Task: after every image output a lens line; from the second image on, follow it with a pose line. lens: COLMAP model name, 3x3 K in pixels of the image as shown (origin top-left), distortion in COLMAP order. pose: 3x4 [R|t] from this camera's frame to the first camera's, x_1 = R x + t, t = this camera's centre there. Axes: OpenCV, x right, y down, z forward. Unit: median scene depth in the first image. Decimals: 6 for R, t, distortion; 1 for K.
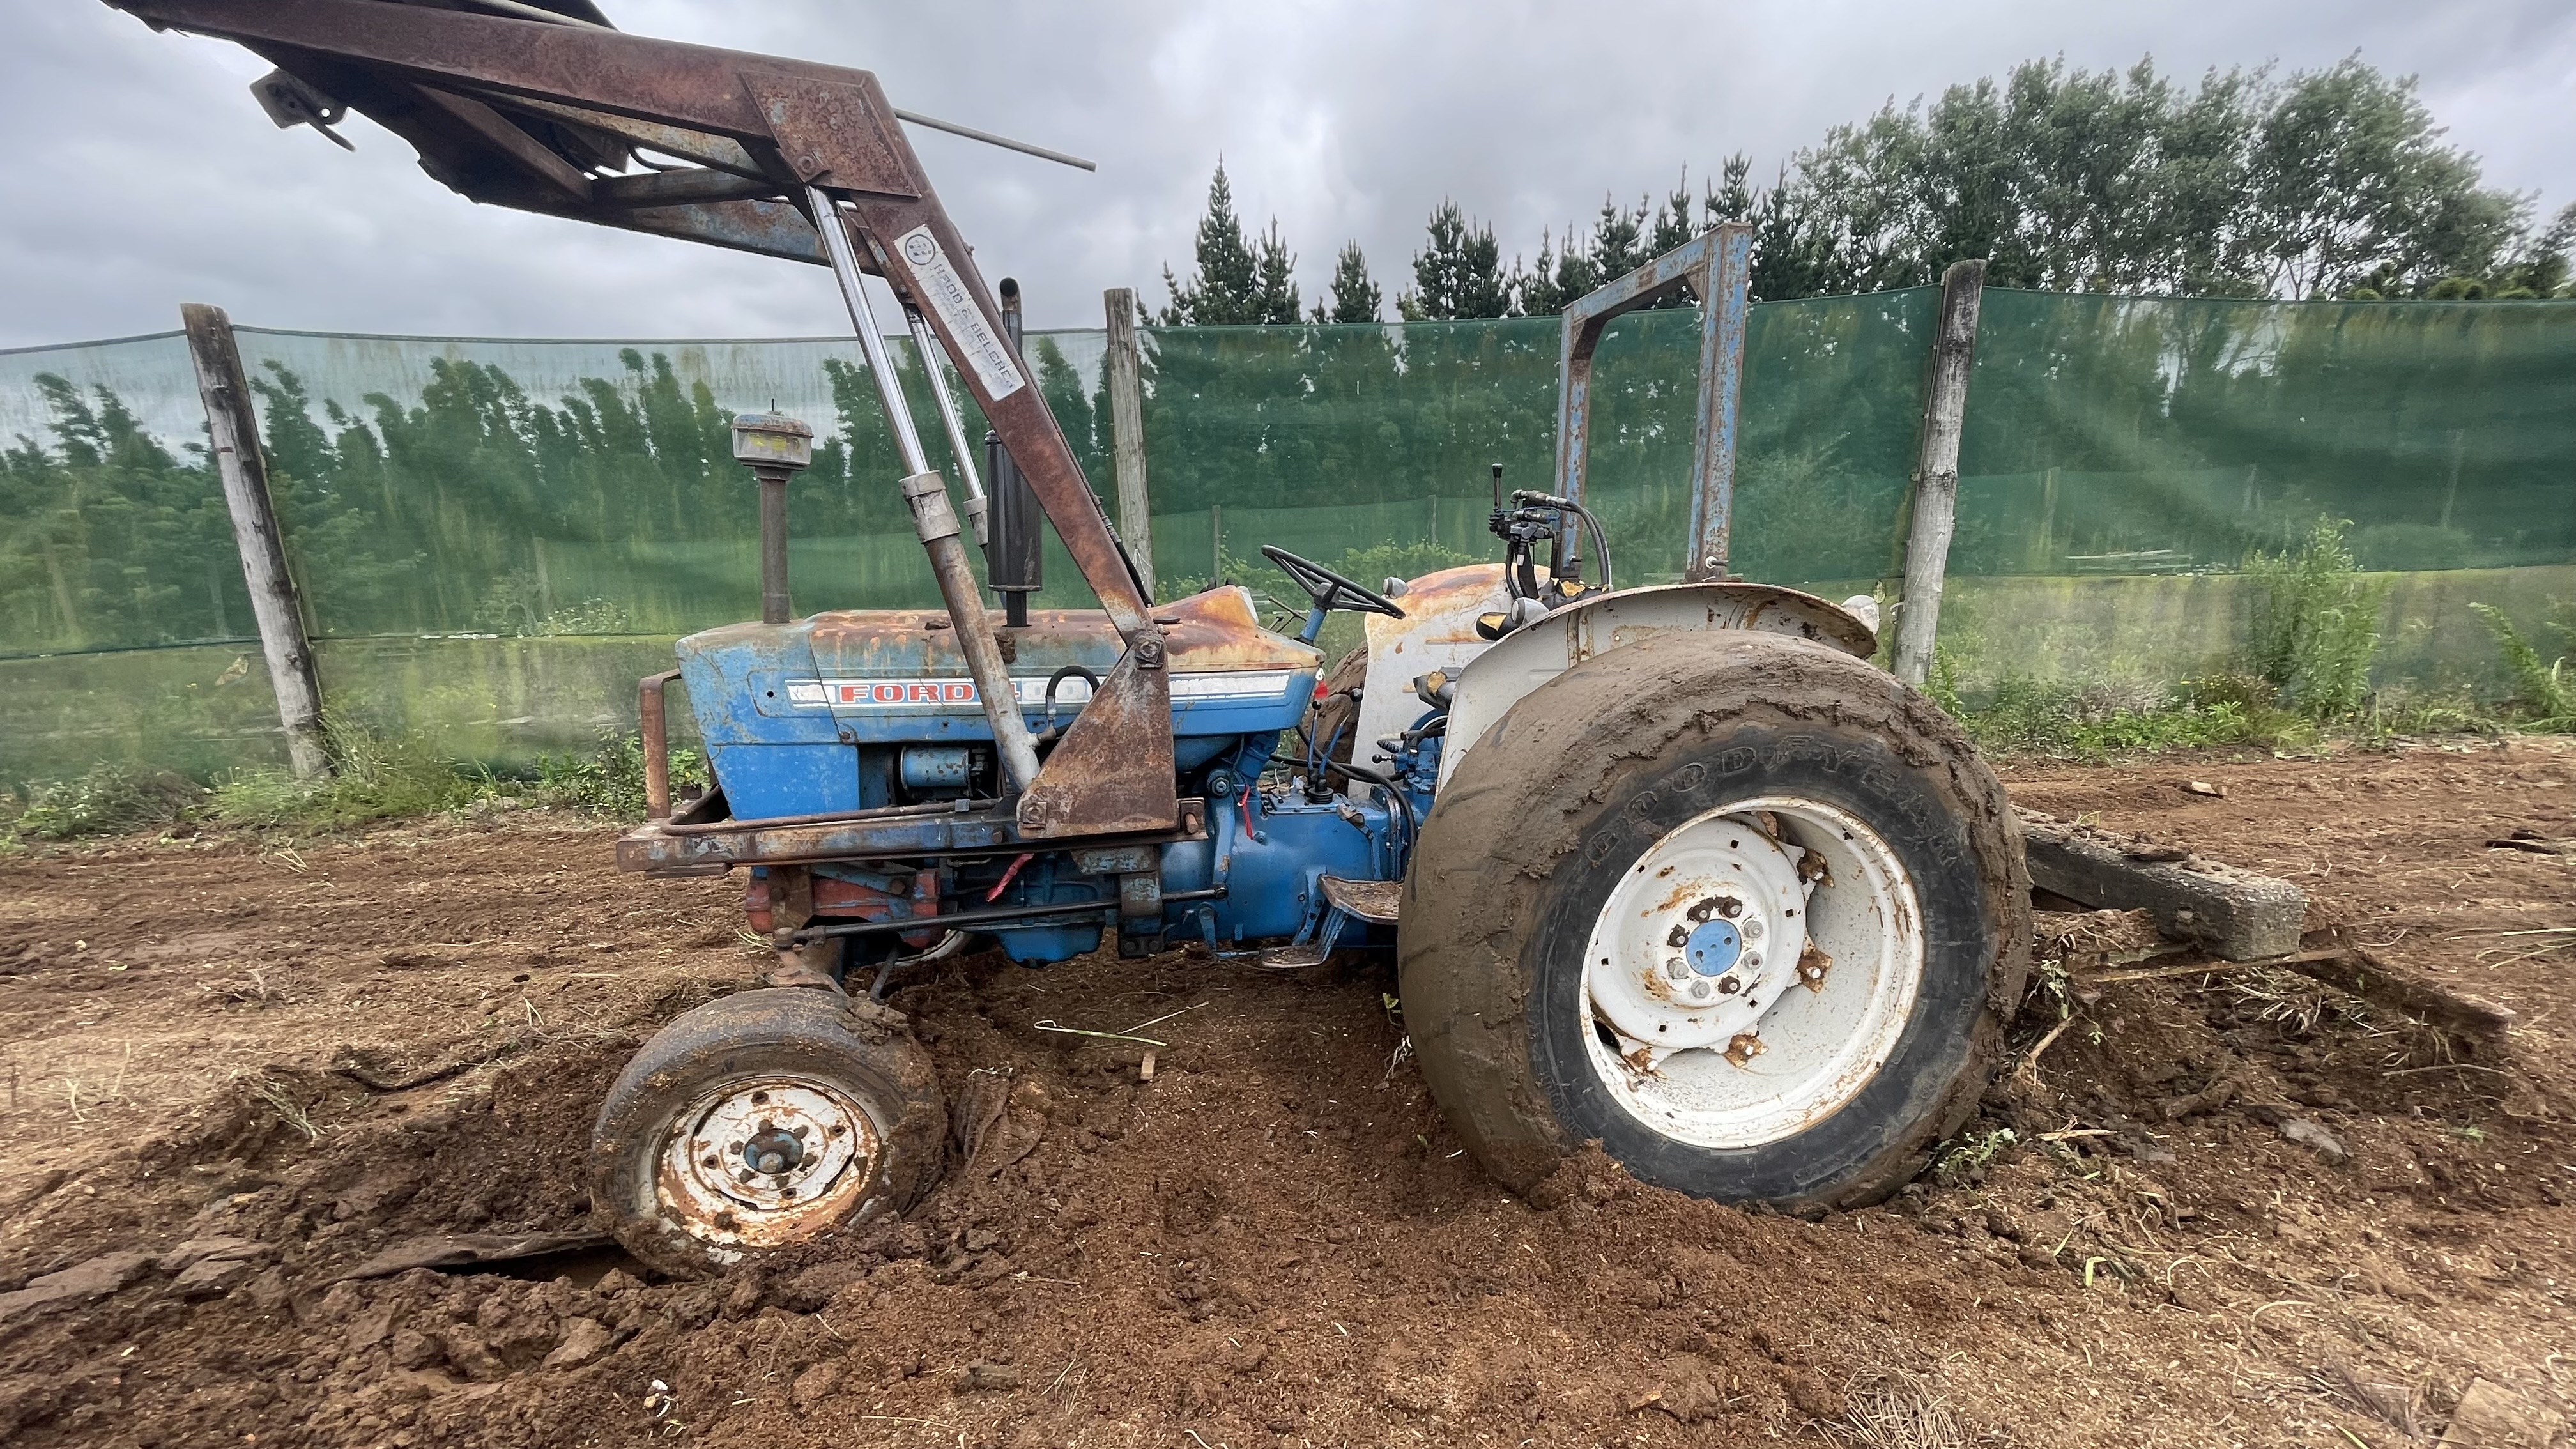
lens RADIAL K [[1060.8, 0, 1286.8], [0, 1060.8, 731.2], [0, 0, 1]] dist [-0.011970, -0.000658]
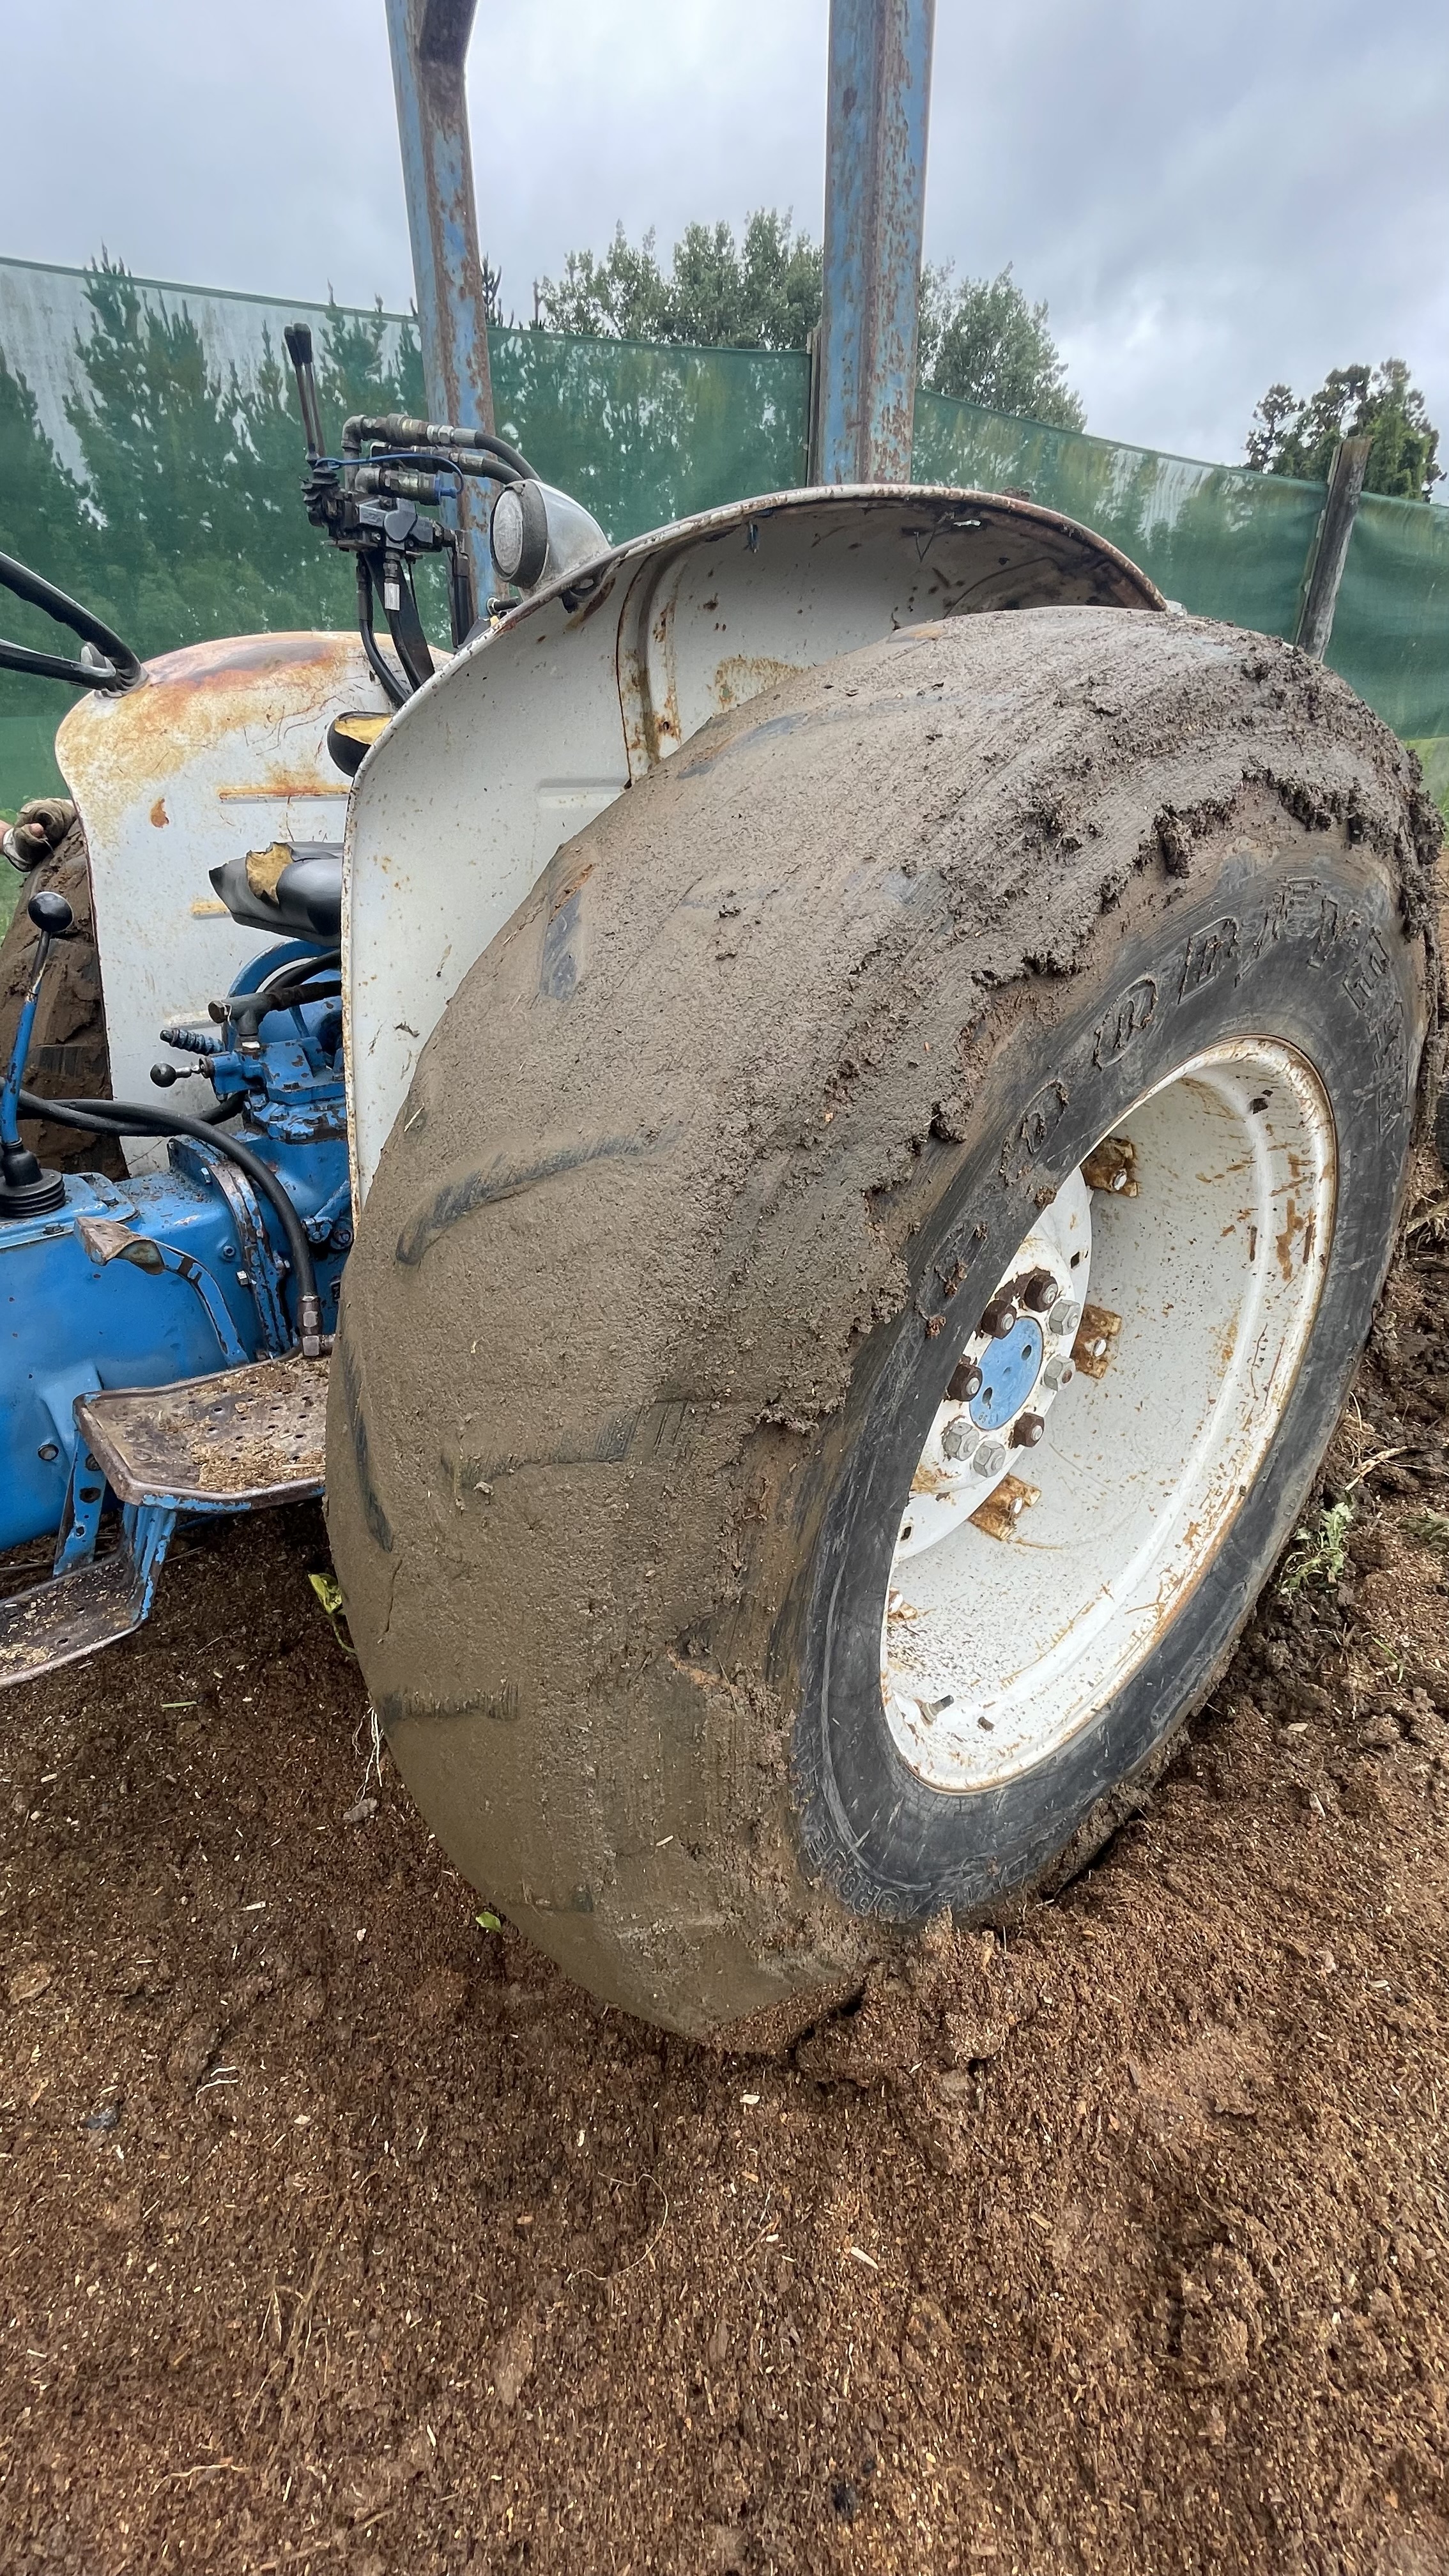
lens RADIAL K [[1060.8, 0, 719.8], [0, 1060.8, 1295.9], [0, 0, 1]] dist [-0.011970, -0.000658]
pose [[0.851868, -0.246864, 0.461929, 0.060144], [0.110804, 0.946935, 0.301722, 0.007212], [-0.511901, -0.205843, 0.834018, 0.541360]]
